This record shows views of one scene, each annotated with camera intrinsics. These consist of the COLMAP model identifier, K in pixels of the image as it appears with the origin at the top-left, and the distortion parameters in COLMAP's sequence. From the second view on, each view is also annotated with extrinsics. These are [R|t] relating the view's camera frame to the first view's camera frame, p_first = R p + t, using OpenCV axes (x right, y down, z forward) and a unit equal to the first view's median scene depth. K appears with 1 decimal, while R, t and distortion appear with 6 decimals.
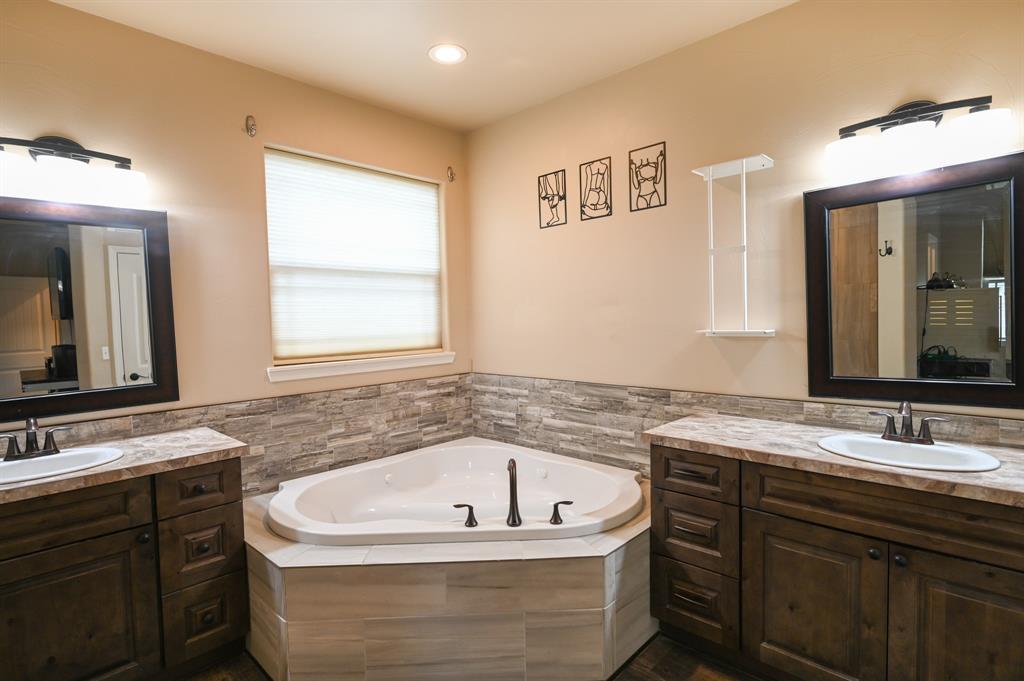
lens RADIAL K [[513.9, 0, 518.2], [0, 513.9, 338.7], [0, 0, 1]] dist [0.000984, -0.000625]
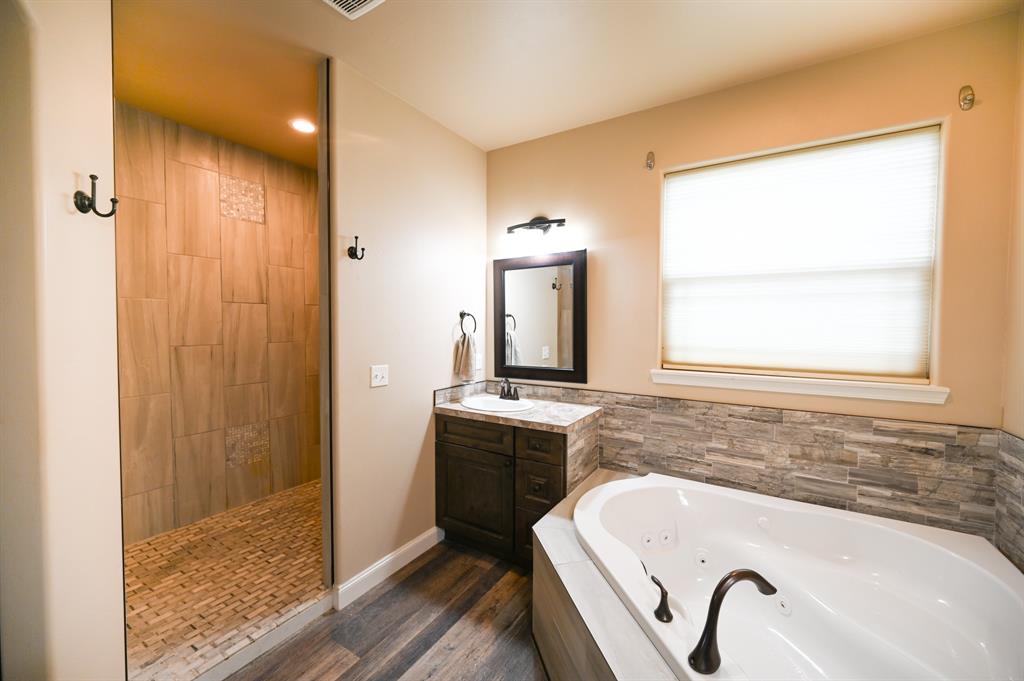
lens RADIAL K [[404.7, 0, 514.6], [0, 404.7, 336.1], [0, 0, 1]] dist [-0.001819, 0.000323]
pose [[0.201395, 0.057642, -0.977813, 0.294287], [-0.049491, 0.997591, 0.048615, -0.041795], [0.978259, 0.038602, 0.203763, 0.465455]]
